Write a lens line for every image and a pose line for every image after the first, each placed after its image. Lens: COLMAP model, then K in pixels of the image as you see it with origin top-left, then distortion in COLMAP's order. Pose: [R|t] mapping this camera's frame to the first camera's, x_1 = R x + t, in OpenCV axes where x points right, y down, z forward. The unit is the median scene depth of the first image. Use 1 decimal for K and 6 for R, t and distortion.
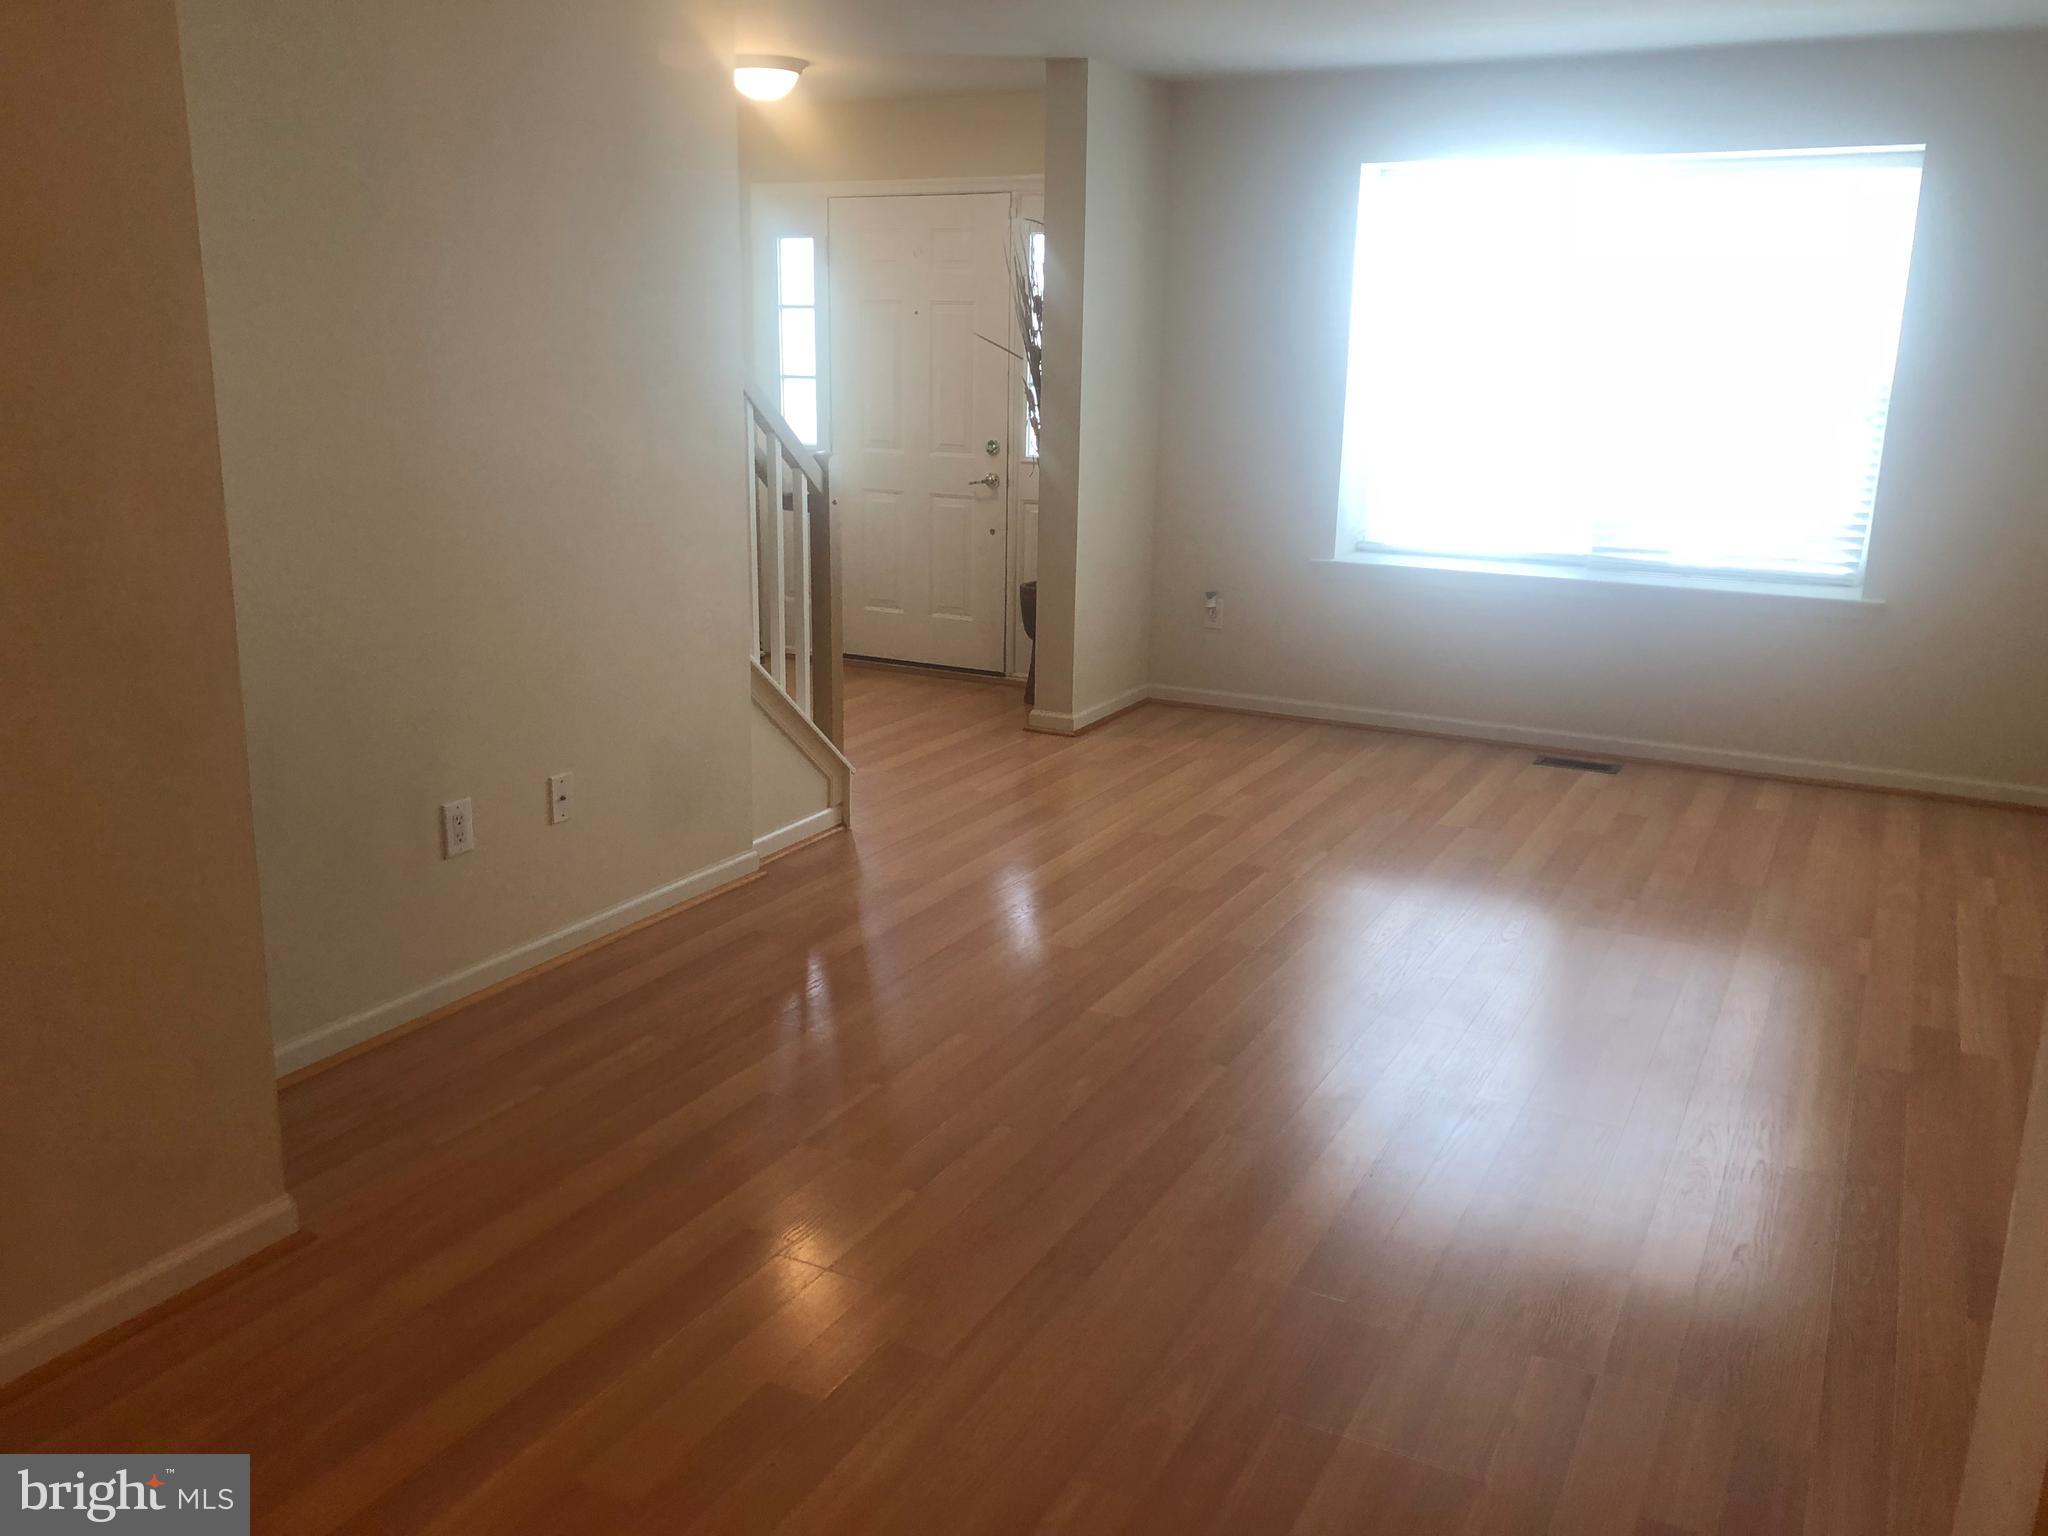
lens RADIAL K [[1715.1, 0, 1023.0], [0, 1715.1, 756.4], [0, 0, 1]] dist [0.022059, -0.032180]
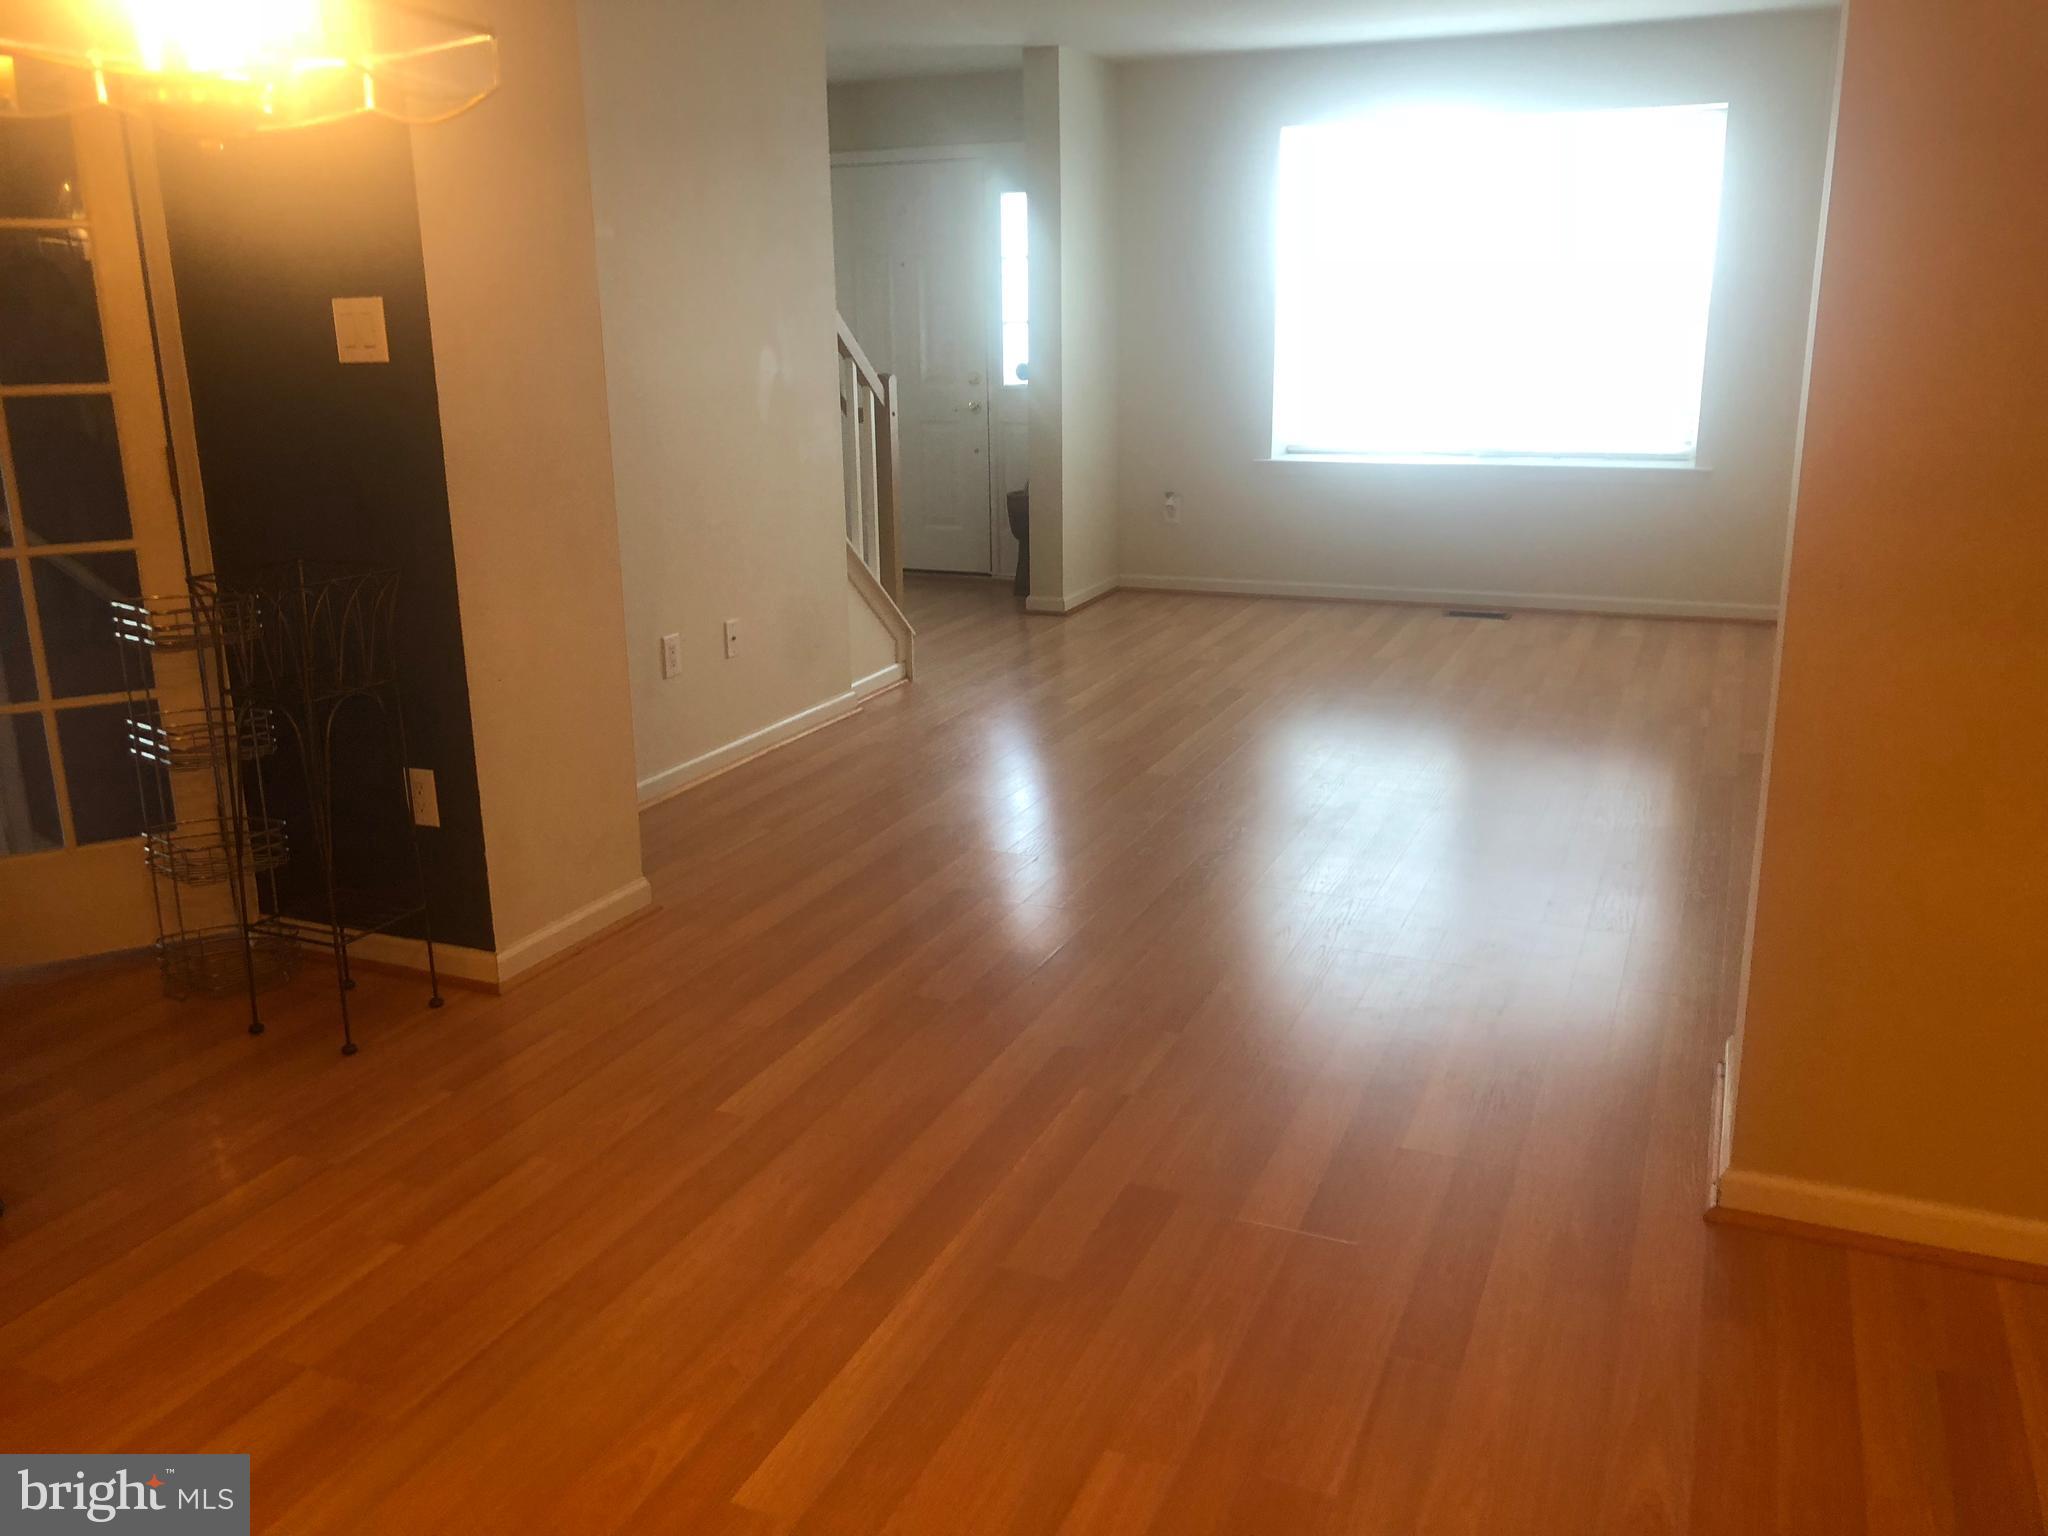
lens RADIAL K [[1715.1, 0, 1010.2], [0, 1715.1, 781.6], [0, 0, 1]] dist [0.022059, -0.032180]
pose [[0.996432, -0.051841, 0.066596, -0.106821], [0.049764, 0.998233, 0.032486, 0.071666], [-0.068163, -0.029056, 0.997251, -0.226035]]
